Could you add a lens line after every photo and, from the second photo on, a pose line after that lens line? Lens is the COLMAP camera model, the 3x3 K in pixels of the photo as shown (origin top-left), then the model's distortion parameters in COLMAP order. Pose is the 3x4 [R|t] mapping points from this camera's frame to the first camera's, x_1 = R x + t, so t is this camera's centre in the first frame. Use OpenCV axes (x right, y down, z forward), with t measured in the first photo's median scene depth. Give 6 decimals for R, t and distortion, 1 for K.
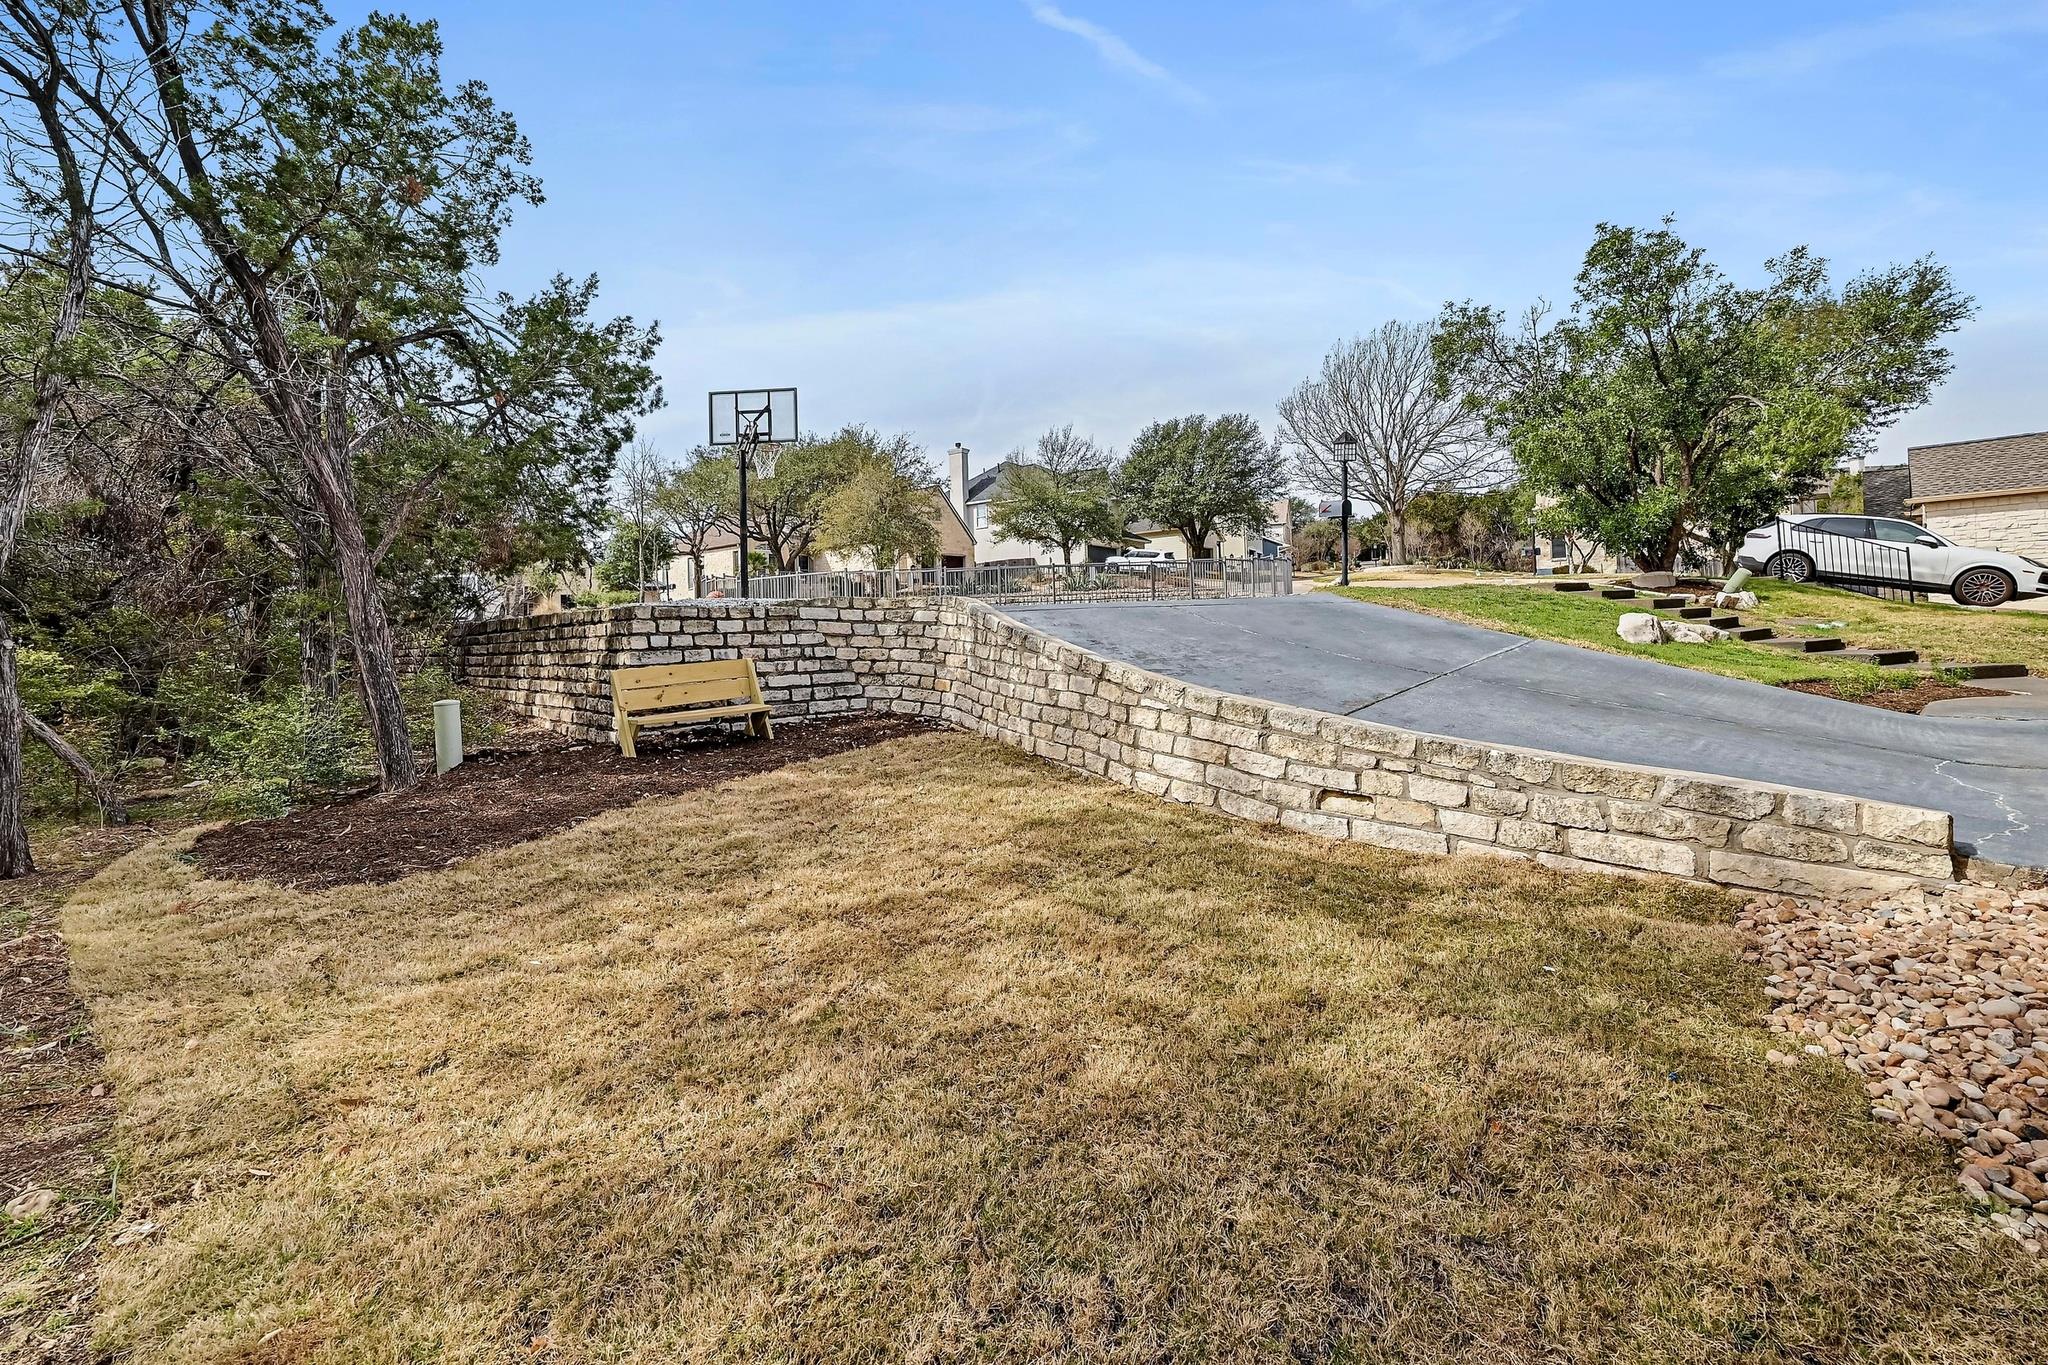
lens RADIAL K [[823.4, 0, 1052.9], [0, 823.4, 618.7], [0, 0, 1]] dist [-0.000249, -0.000325]
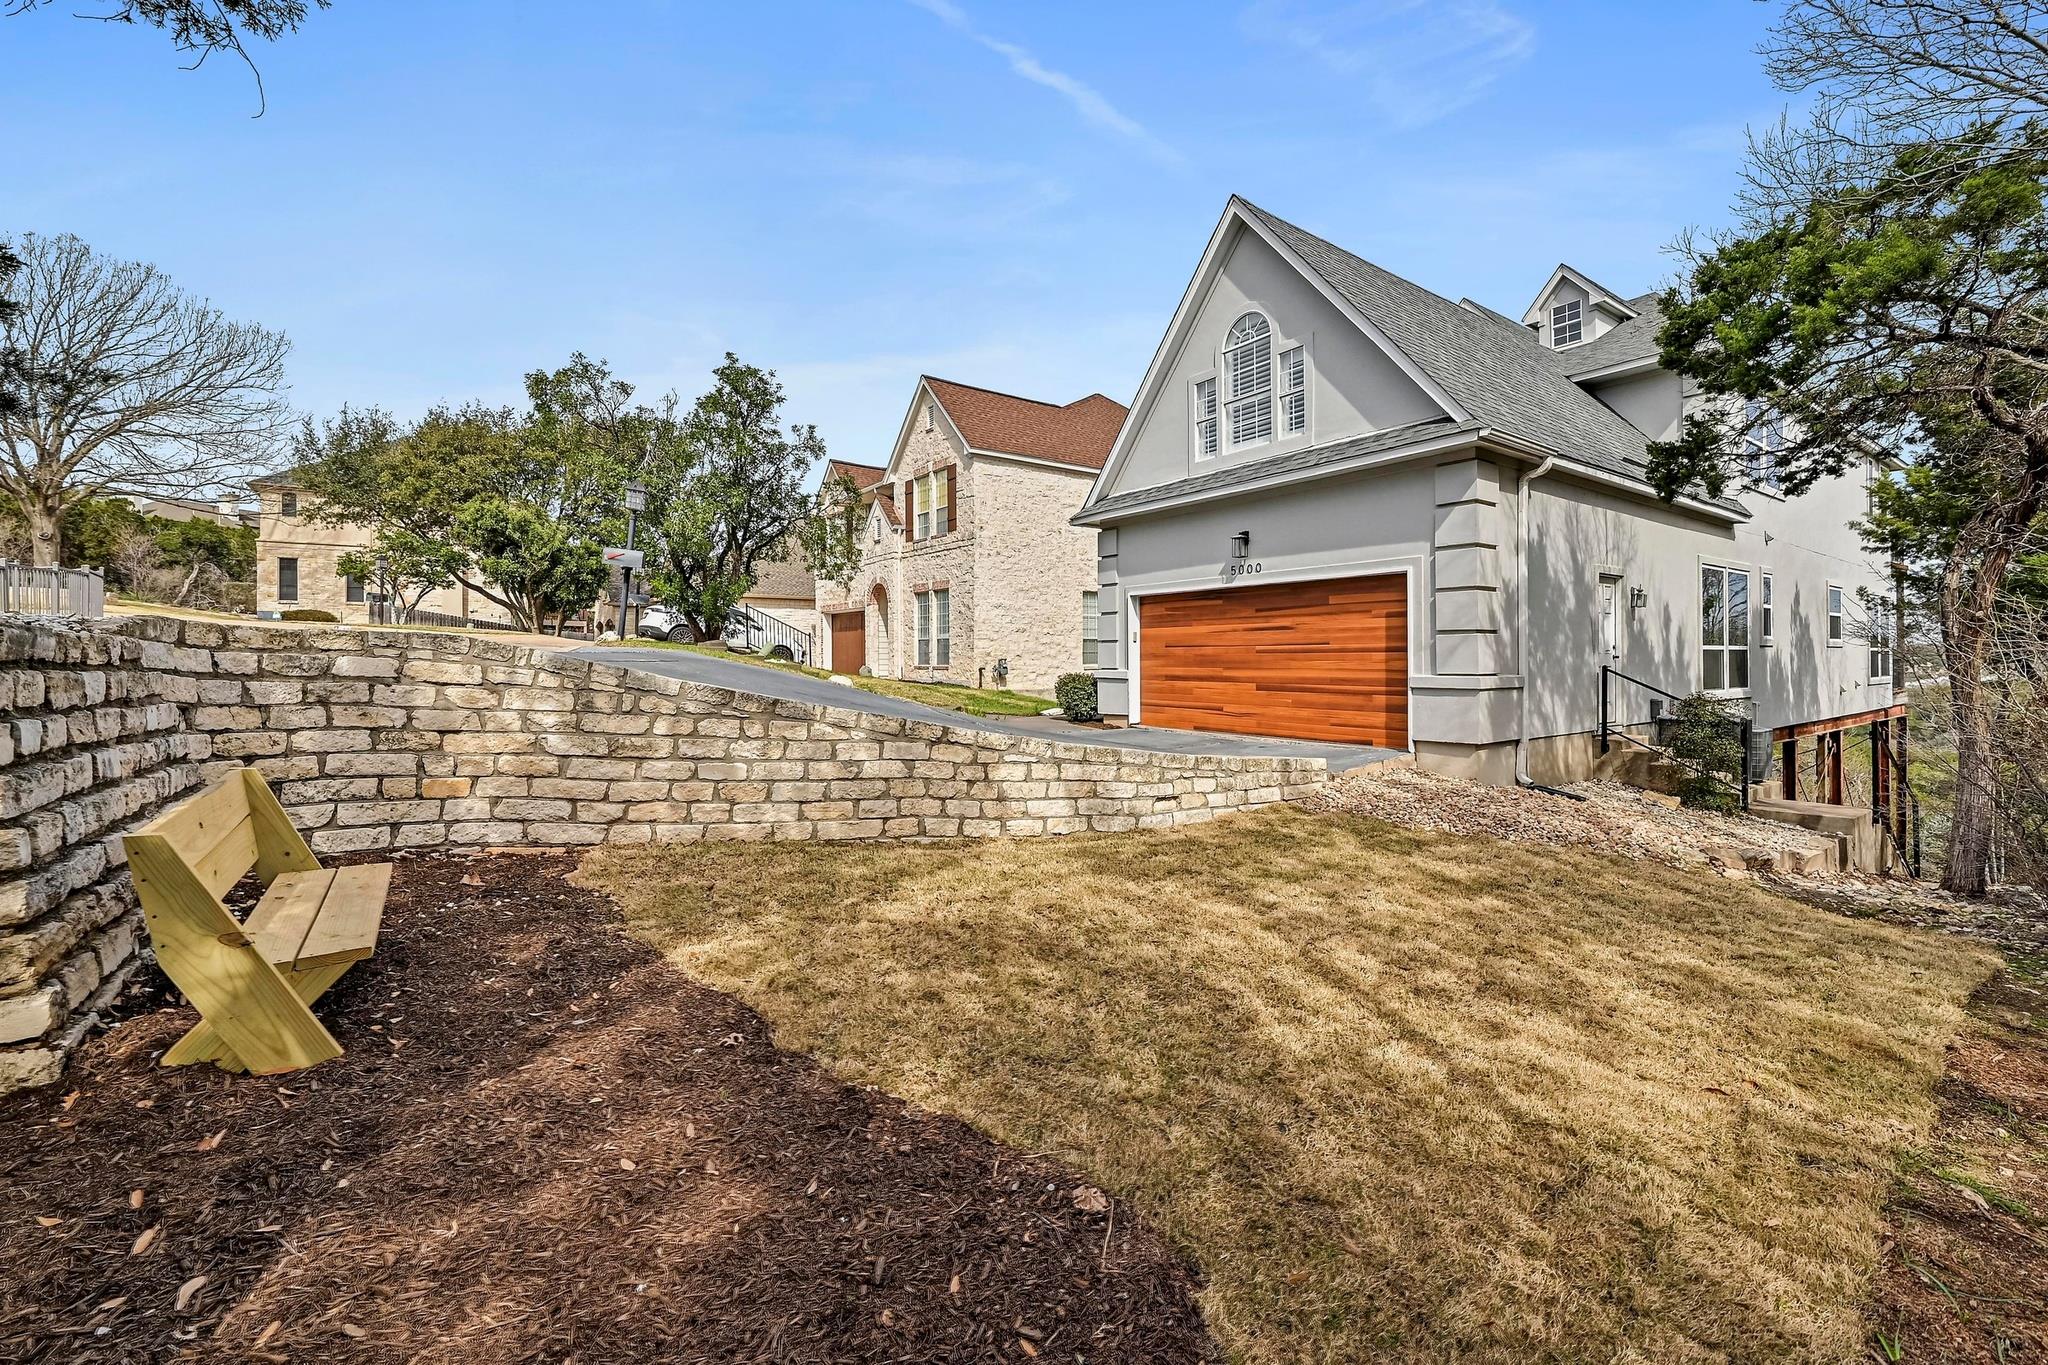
lens RADIAL K [[823.4, 0, 1027.4], [0, 823.4, 680.8], [0, 0, 1]] dist [-0.000249, -0.000325]
pose [[0.189665, 0.006965, 0.981824, -0.601130], [-0.017950, 0.999832, -0.003625, 0.000303], [-0.981685, -0.016936, 0.189758, 0.470255]]
